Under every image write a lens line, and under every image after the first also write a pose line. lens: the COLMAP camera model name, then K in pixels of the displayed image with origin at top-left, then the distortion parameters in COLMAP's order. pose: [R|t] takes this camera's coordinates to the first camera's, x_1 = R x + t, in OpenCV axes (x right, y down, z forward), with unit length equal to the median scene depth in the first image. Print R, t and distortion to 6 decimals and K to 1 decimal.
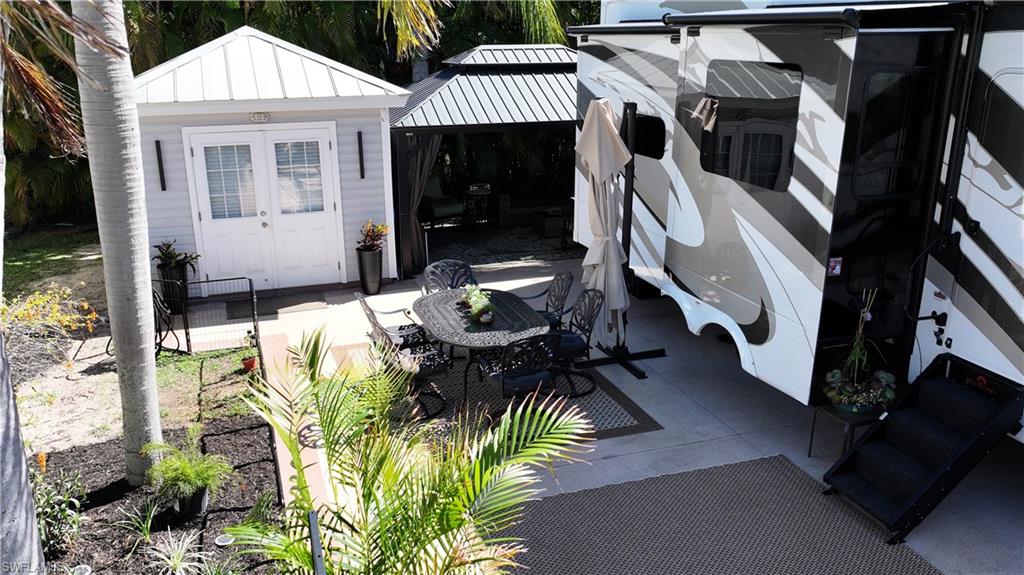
lens RADIAL K [[844.7, 0, 512.1], [0, 844.7, 289.5], [0, 0, 1]] dist [0.015287, -0.006861]
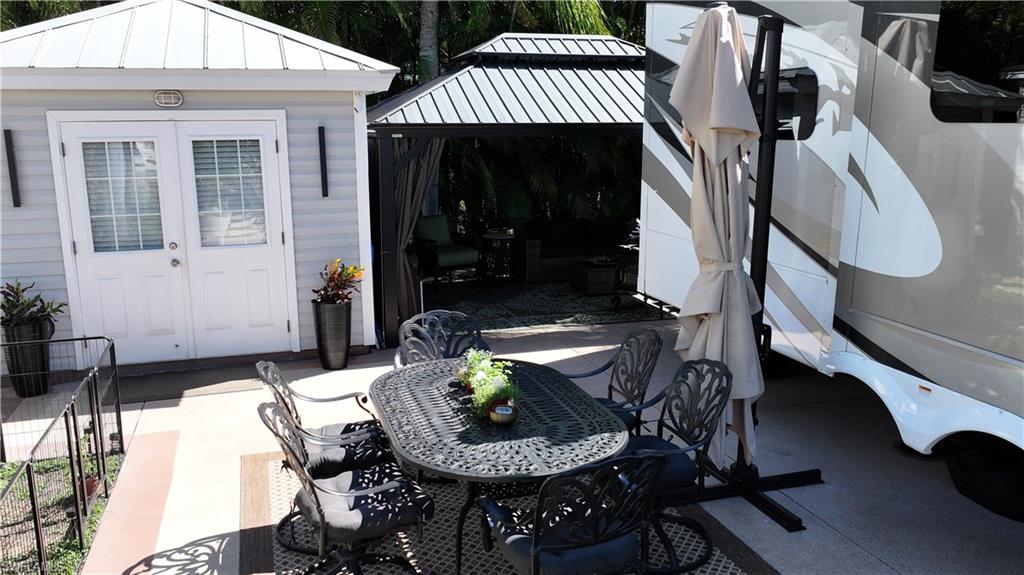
lens RADIAL K [[844.7, 0, 515.9], [0, 844.7, 290.9], [0, 0, 1]] dist [0.015287, -0.006861]
pose [[0.999678, 0.008252, -0.024014, -0.007921], [-0.010461, 0.995575, -0.093390, 0.005433], [0.023137, 0.093611, 0.995340, 0.352188]]
